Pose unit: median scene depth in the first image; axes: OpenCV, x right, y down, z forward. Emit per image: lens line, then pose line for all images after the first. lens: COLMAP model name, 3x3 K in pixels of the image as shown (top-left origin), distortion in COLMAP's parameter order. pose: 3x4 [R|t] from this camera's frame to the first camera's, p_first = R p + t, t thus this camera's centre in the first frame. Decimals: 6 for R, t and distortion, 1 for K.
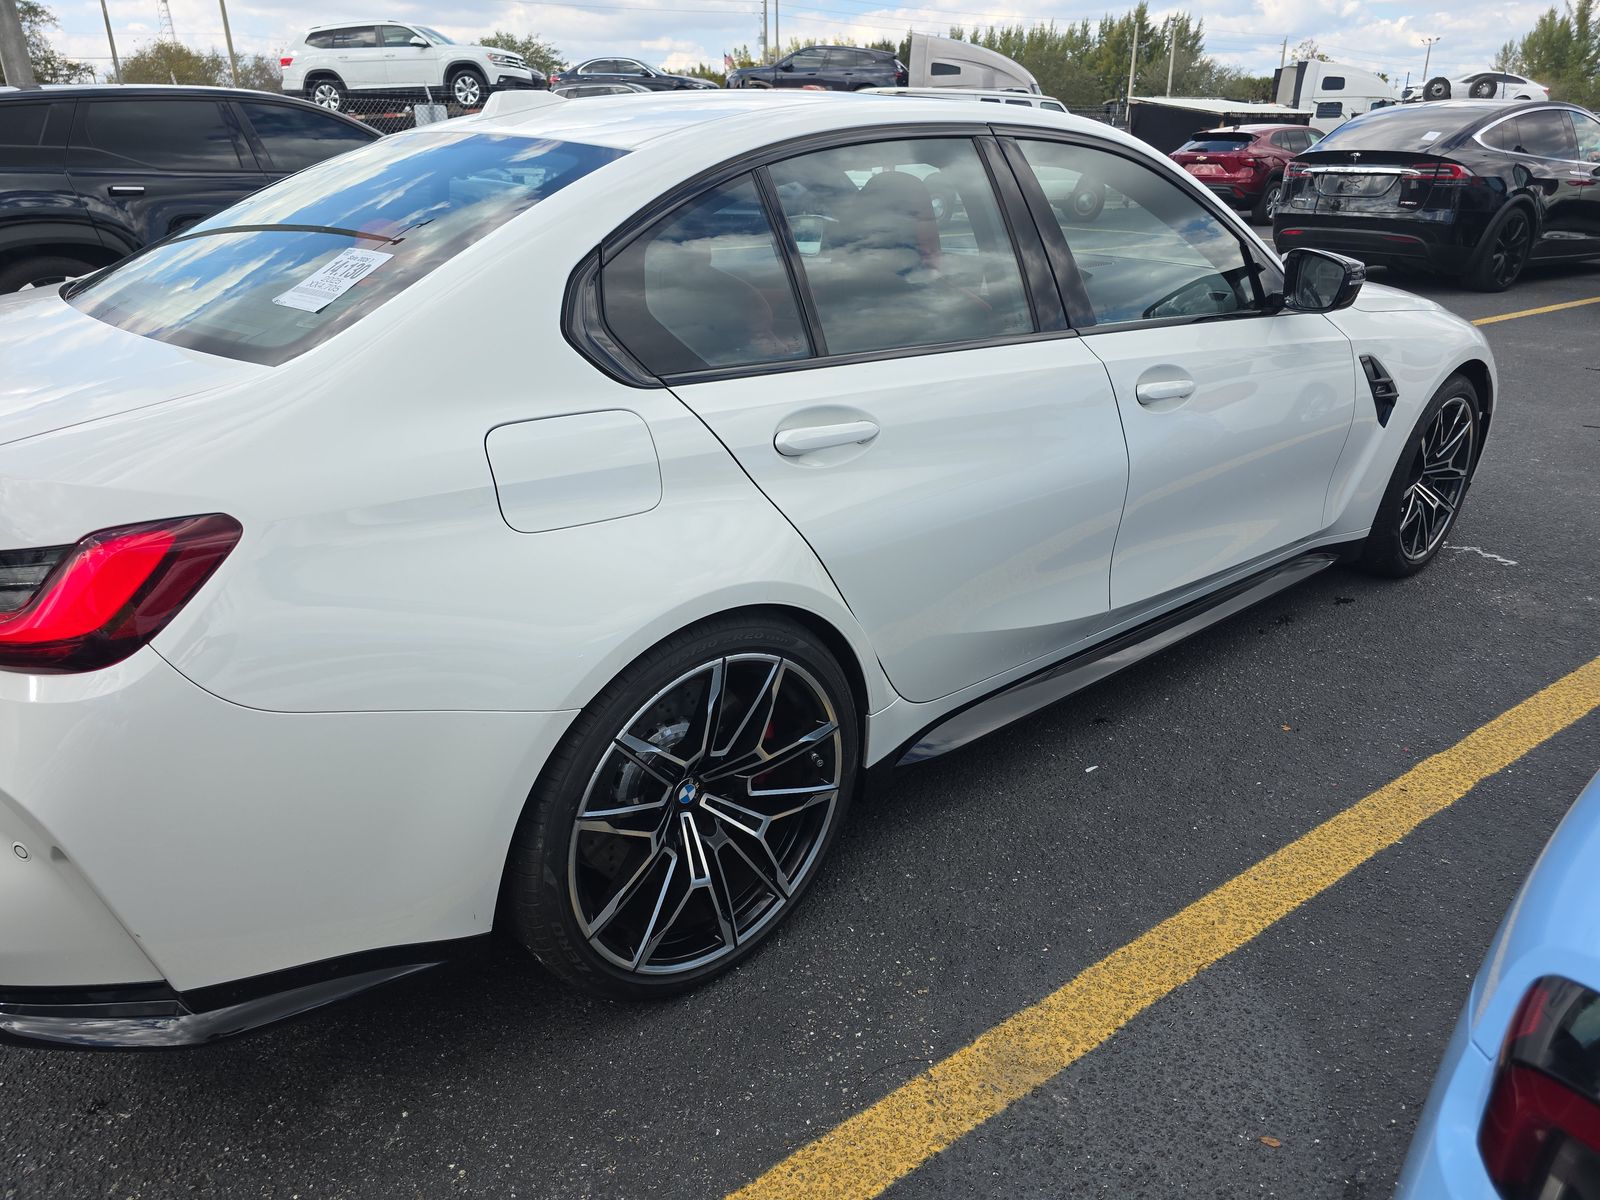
lens RADIAL K [[1081.9, 0, 800.7], [0, 1081.9, 592.3], [0, 0, 1]] dist [0.036629, -0.026197]
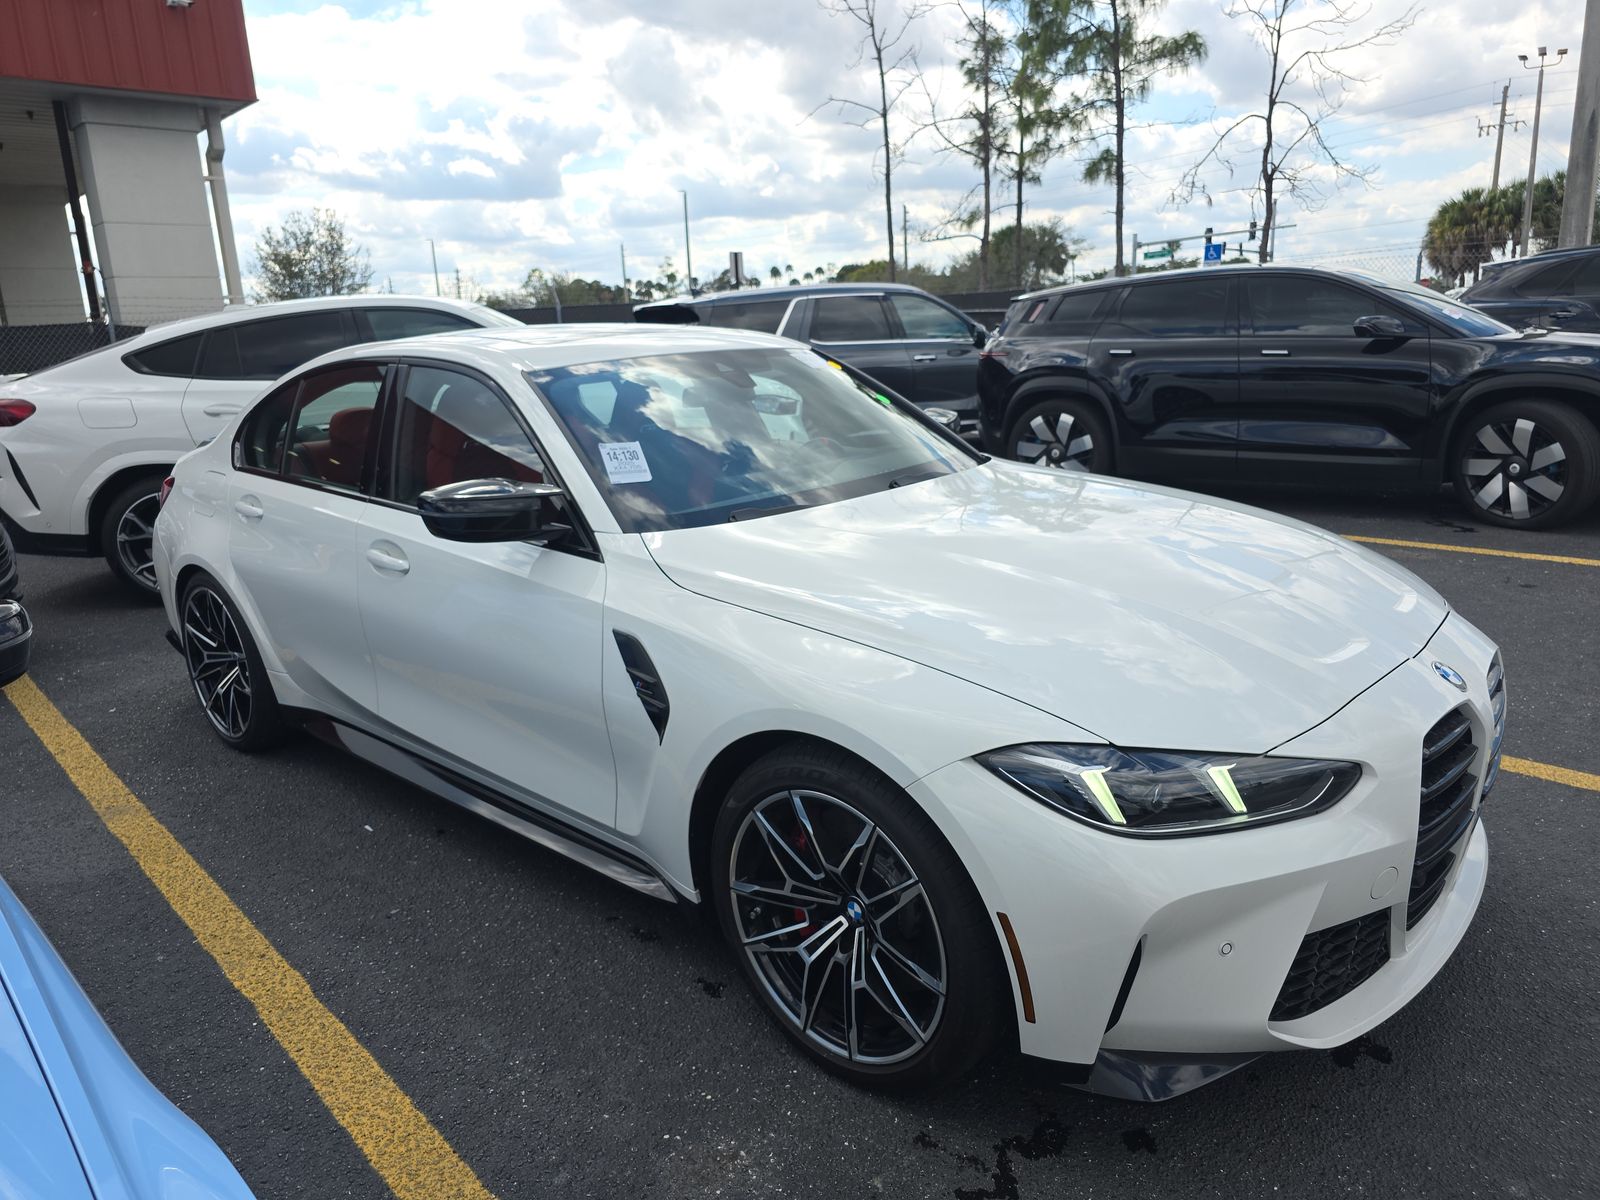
lens RADIAL K [[1081.9, 0, 800.7], [0, 1081.9, 592.3], [0, 0, 1]] dist [0.036629, -0.026197]
pose [[0.115655, 0.228557, -0.966636, 1.468651], [-0.319978, 0.929862, 0.181577, -0.489648], [0.940339, 0.288303, 0.180676, 1.112394]]
